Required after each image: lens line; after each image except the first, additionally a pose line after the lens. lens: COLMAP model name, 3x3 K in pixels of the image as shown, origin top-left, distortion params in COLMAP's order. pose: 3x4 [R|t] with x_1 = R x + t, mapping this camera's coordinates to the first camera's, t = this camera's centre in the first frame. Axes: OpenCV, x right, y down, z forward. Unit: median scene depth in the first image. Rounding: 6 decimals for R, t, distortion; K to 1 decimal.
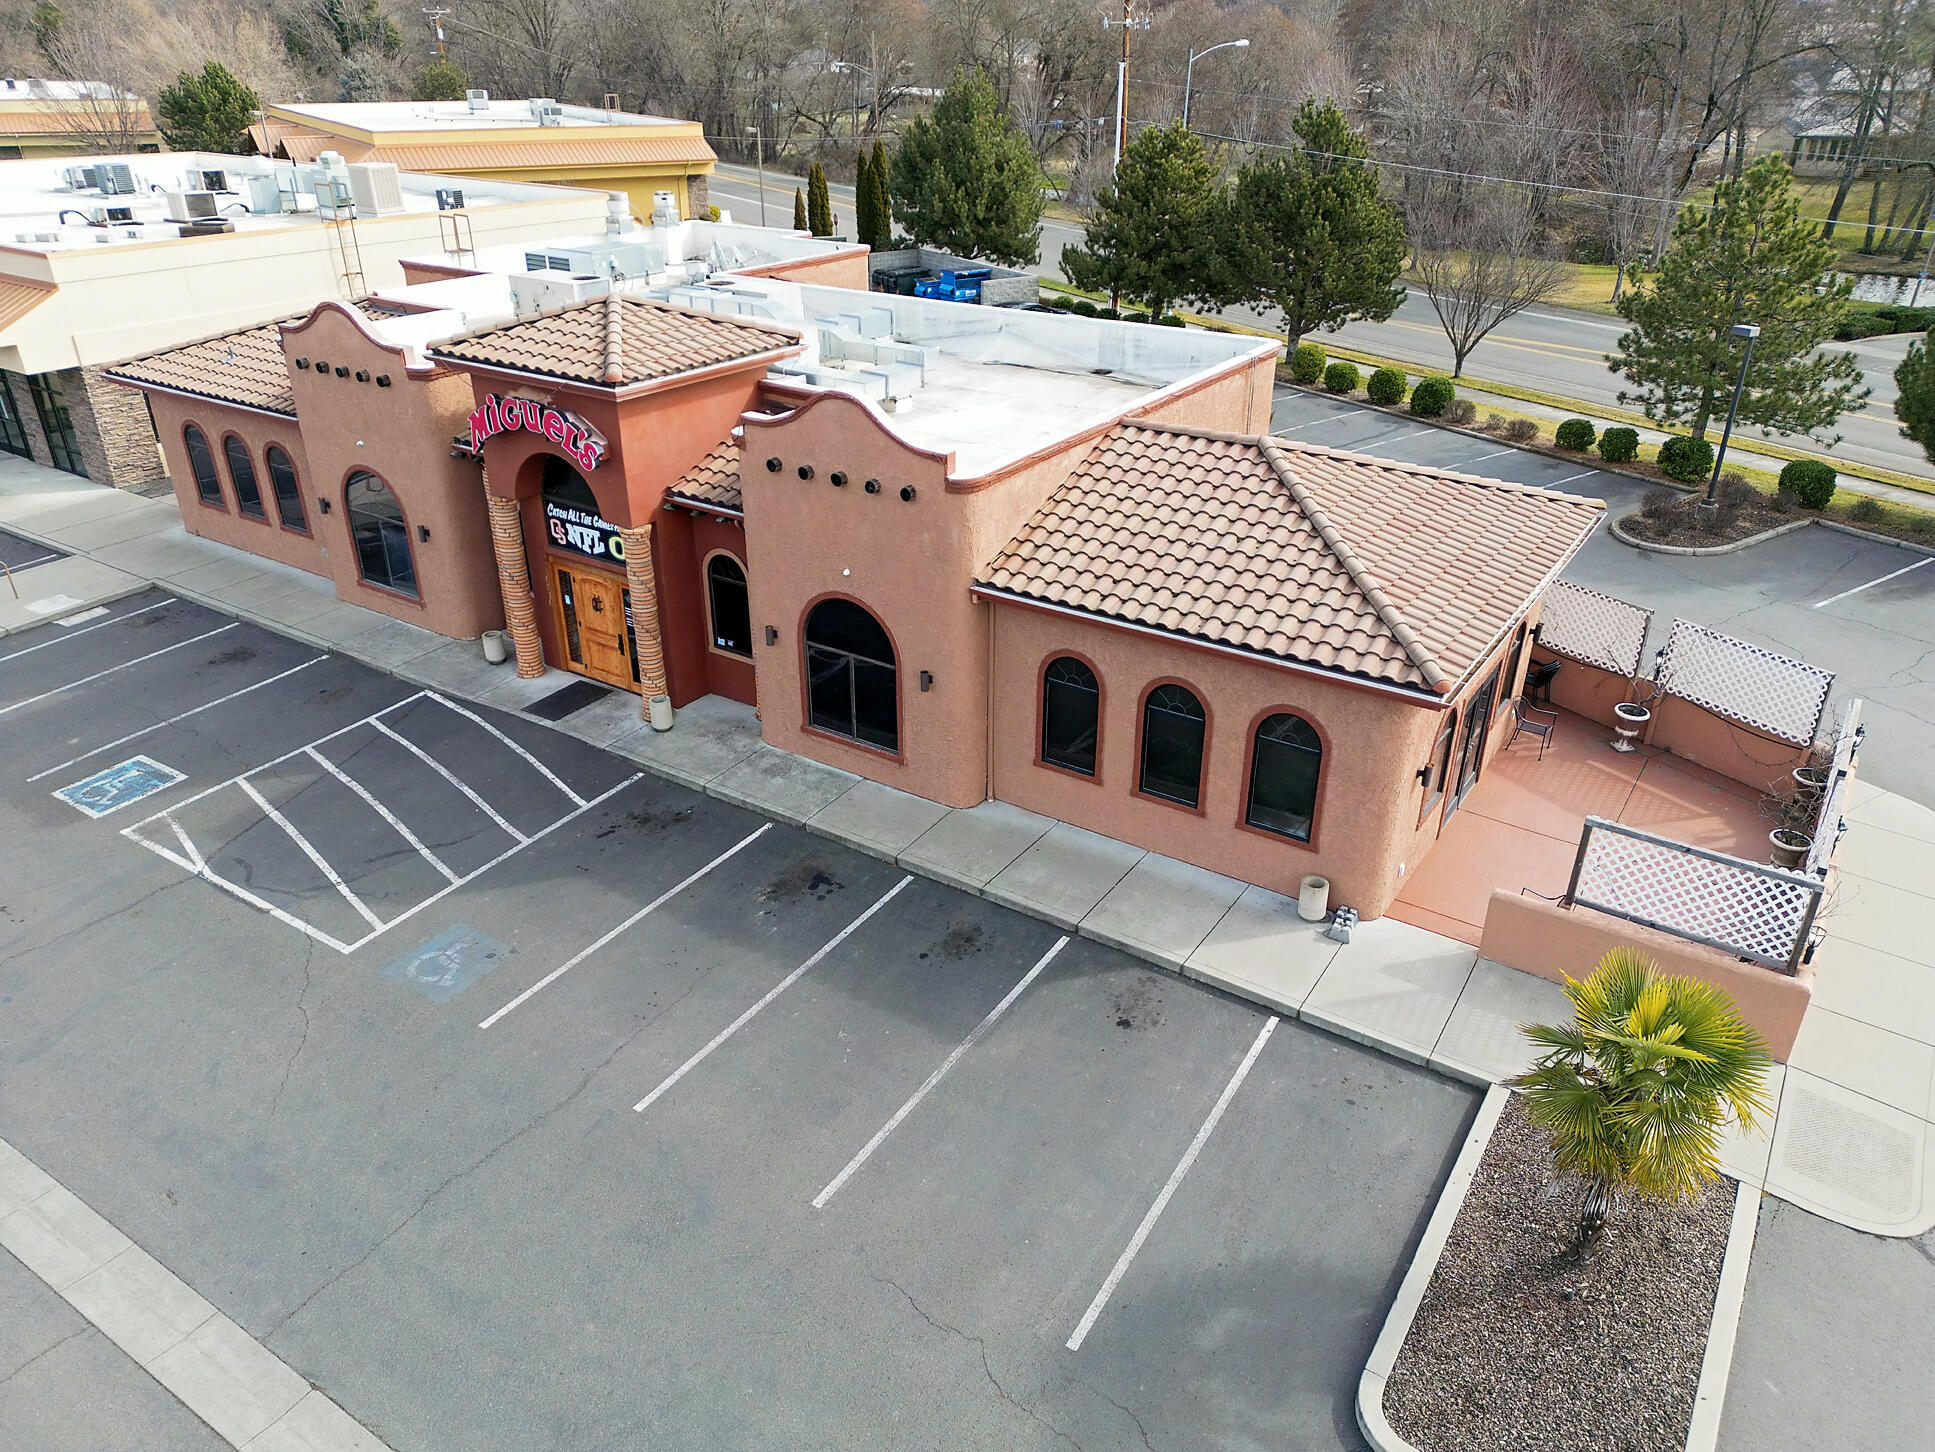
lens RADIAL K [[1343.2, 0, 967.5], [0, 1343.2, 726.0], [0, 0, 1]] dist [0.079212, -0.071405]
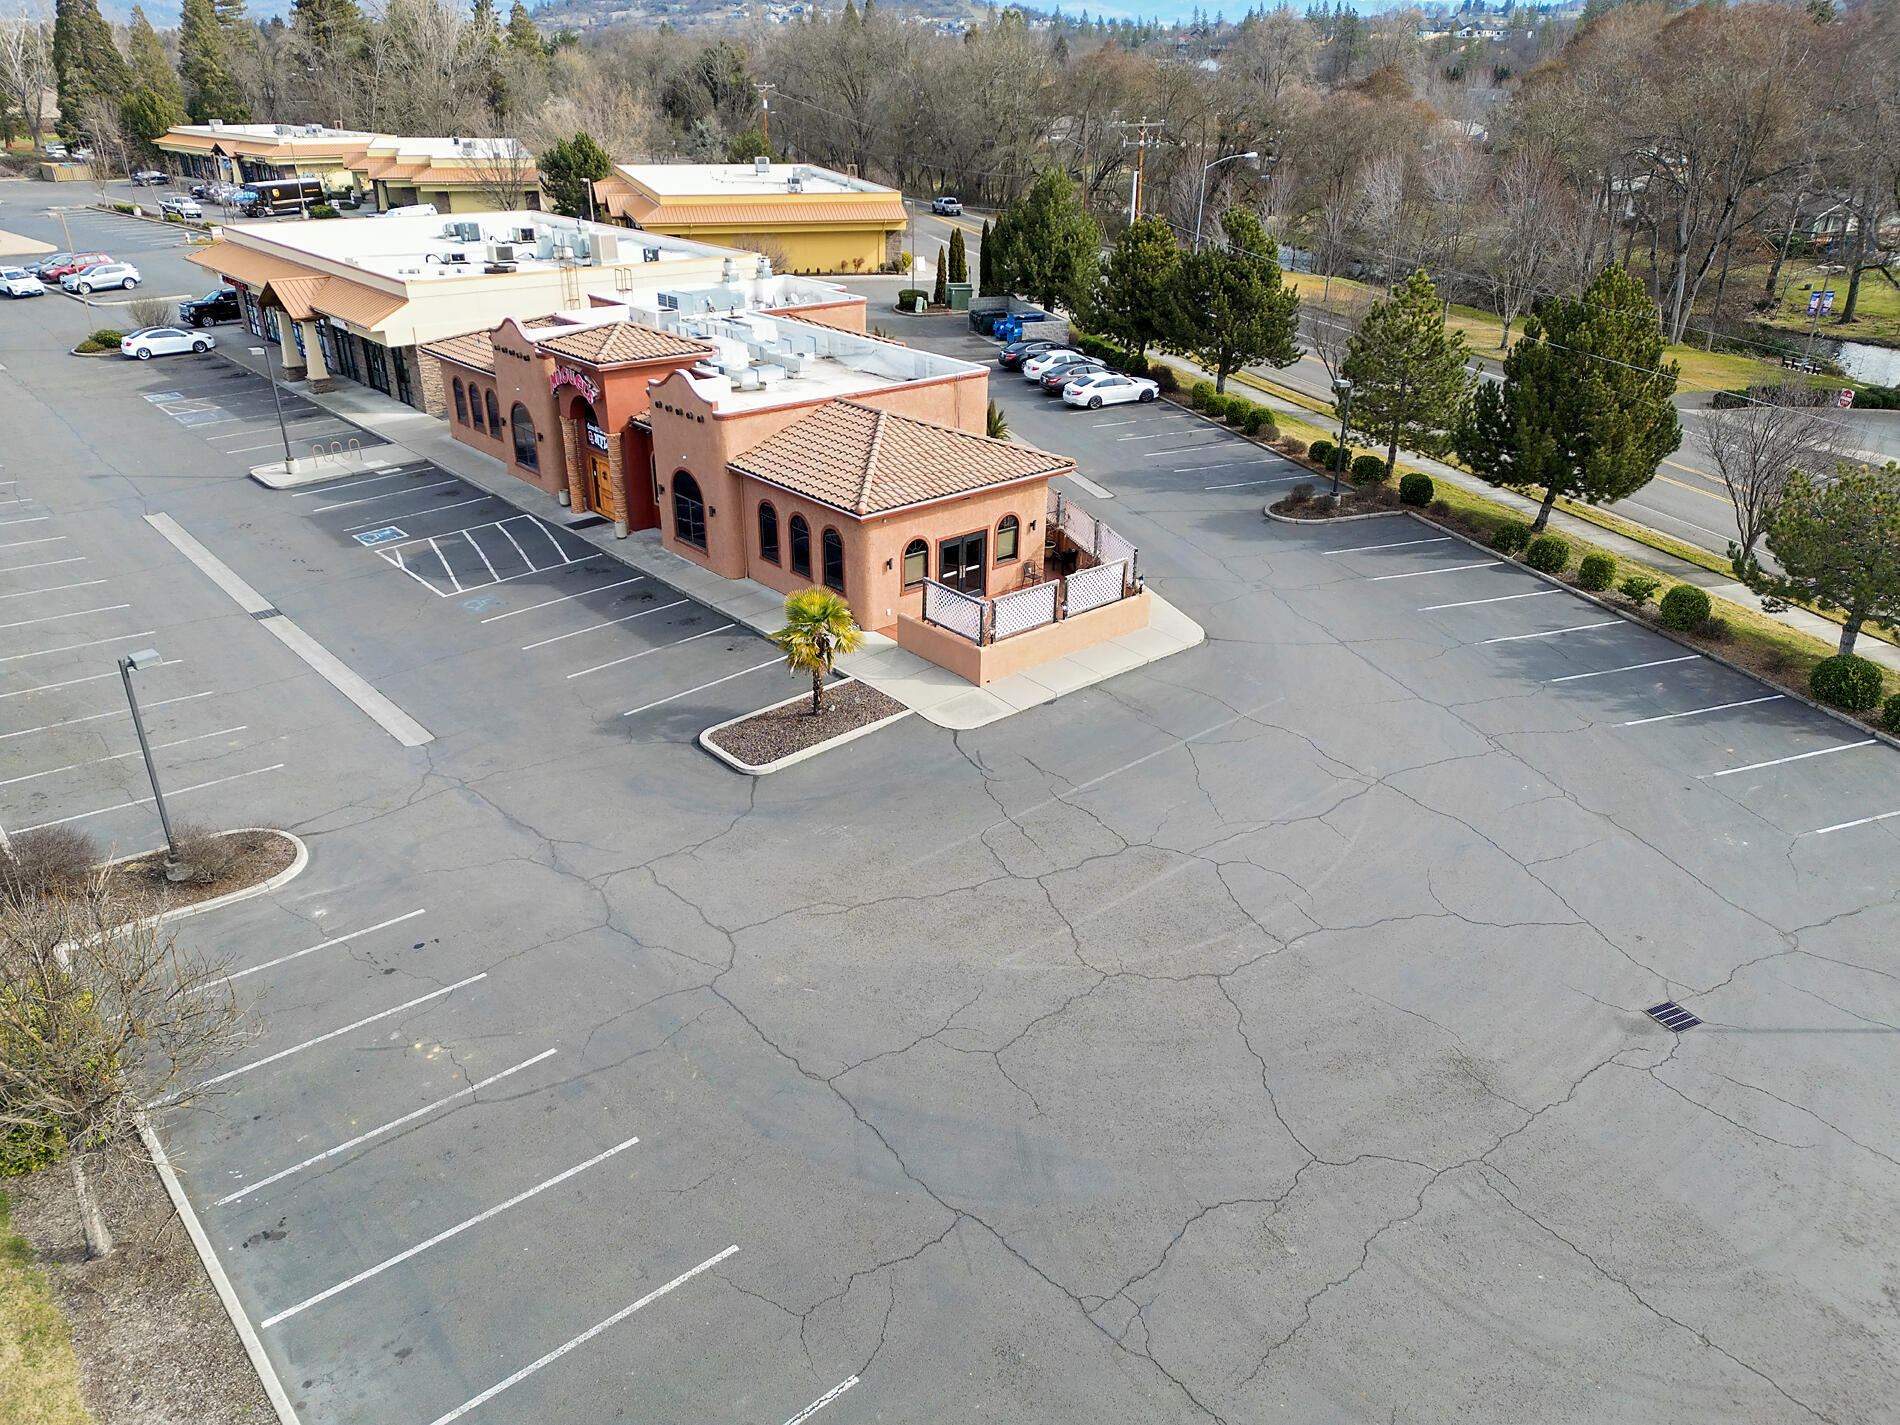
lens RADIAL K [[1343.6, 0, 950.0], [0, 1343.6, 712.5], [0, 0, 1]] dist [0.080995, -0.075874]
pose [[0.965623, 0.120021, -0.230581, 0.771665], [-0.126326, 0.991907, -0.012724, 0.233438], [0.227188, 0.041415, 0.972970, -0.864593]]
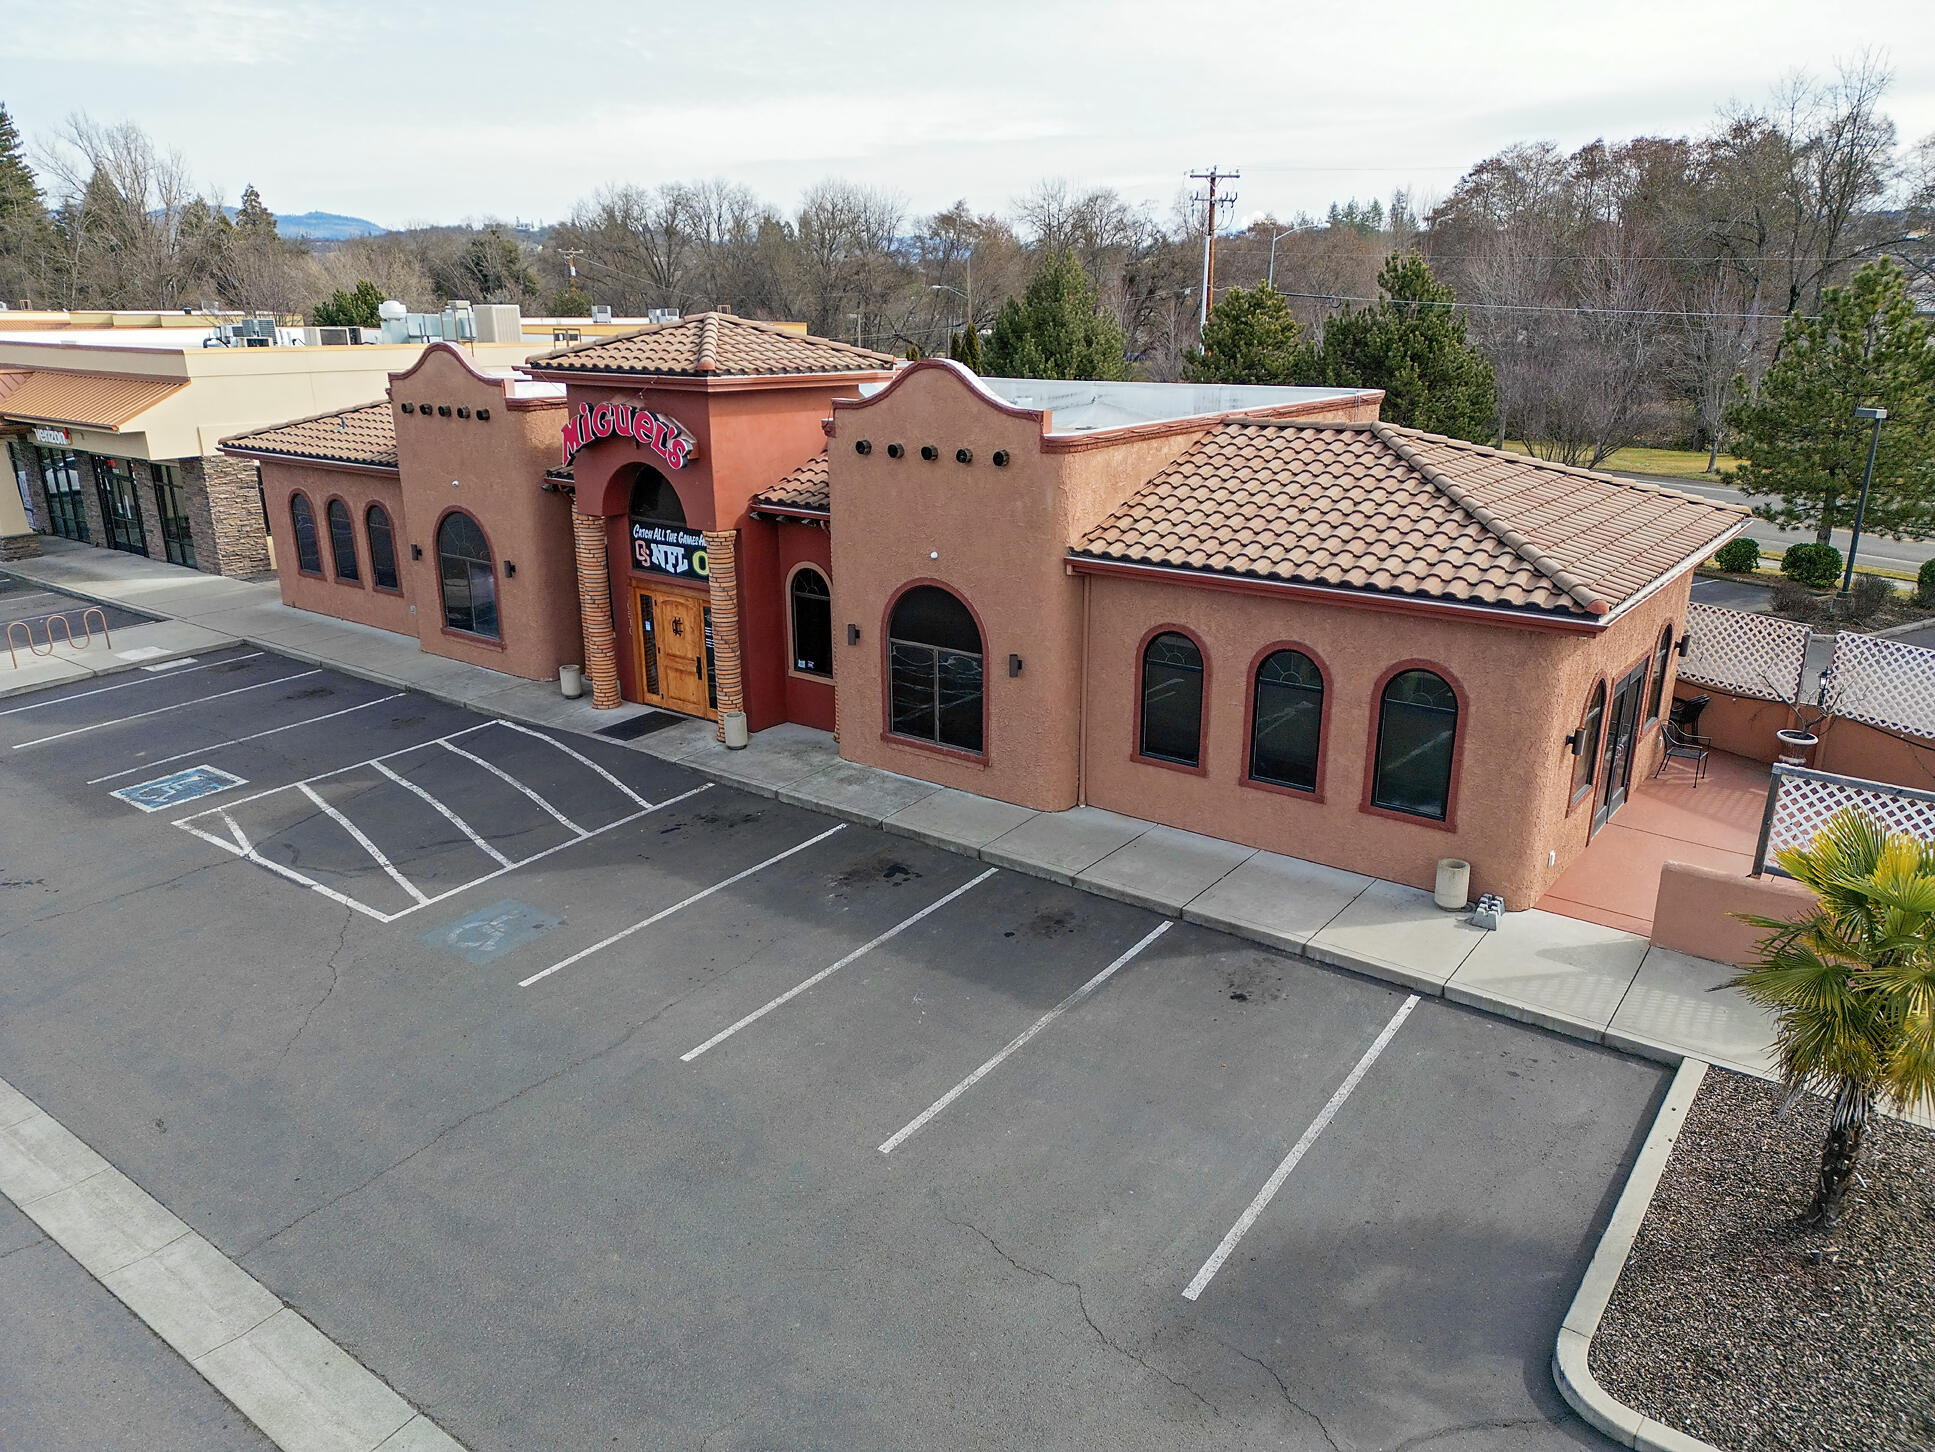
lens RADIAL K [[1343.2, 0, 967.5], [0, 1343.2, 726.0], [0, 0, 1]] dist [0.079212, -0.071405]
pose [[0.998115, 0.014274, -0.059694, -0.007141], [-0.024078, 0.985679, -0.166907, 0.149093], [0.056457, 0.168029, 0.984164, 0.075319]]
